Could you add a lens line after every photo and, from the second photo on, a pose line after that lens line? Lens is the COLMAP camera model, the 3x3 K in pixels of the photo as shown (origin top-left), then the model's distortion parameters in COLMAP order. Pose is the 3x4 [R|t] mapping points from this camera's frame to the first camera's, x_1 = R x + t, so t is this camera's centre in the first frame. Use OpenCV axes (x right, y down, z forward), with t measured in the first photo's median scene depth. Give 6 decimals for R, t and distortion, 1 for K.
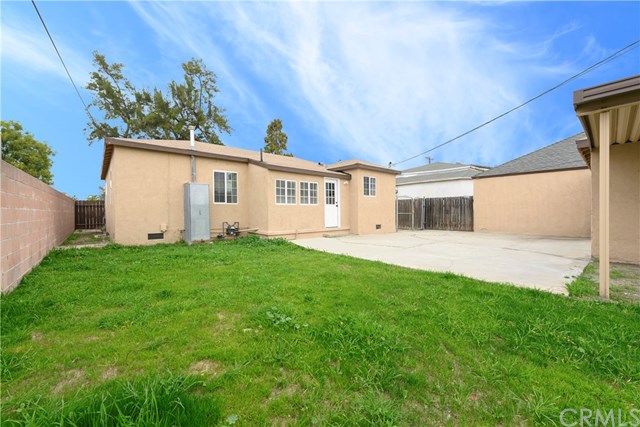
lens RADIAL K [[252.6, 0, 322.9], [0, 252.6, 211.6], [0, 0, 1]] dist [0.010832, 0.000020]
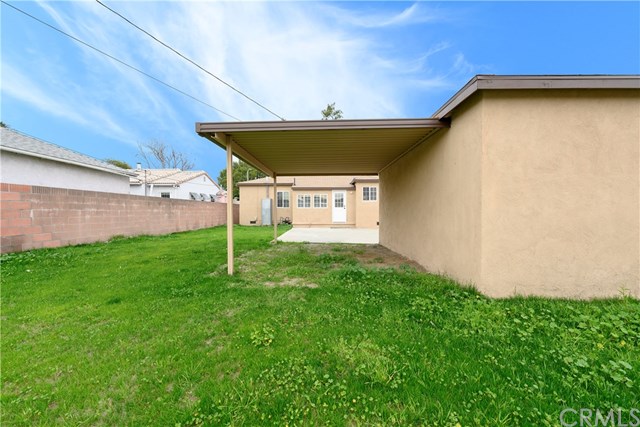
lens RADIAL K [[252.6, 0, 322.9], [0, 252.6, 211.6], [0, 0, 1]] dist [0.010832, 0.000020]
pose [[0.752192, 0.003416, -0.658935, 0.920458], [-0.002763, 0.999994, 0.002031, -0.004961], [0.658938, 0.000293, 0.752197, -0.214514]]
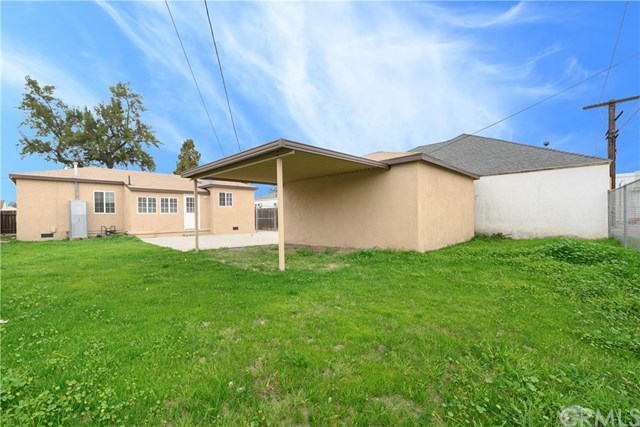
lens RADIAL K [[257.6, 0, 319.3], [0, 257.6, 215.8], [0, 0, 1]] dist [-0.010317, 0.000023]
pose [[0.995650, -0.008997, 0.092736, 0.576831], [0.009007, 0.999959, 0.000308, -0.005648], [-0.092735, 0.000529, 0.995691, -0.471646]]
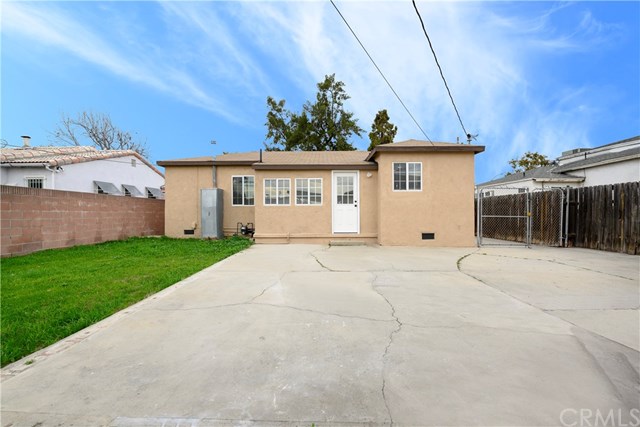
lens RADIAL K [[257.6, 0, 319.3], [0, 257.6, 215.8], [0, 0, 1]] dist [-0.010317, 0.000023]
pose [[0.746331, 0.005770, -0.665550, 0.480983], [-0.002391, 0.999979, 0.005989, 0.003506], [0.665570, -0.002878, 0.746330, 0.323120]]
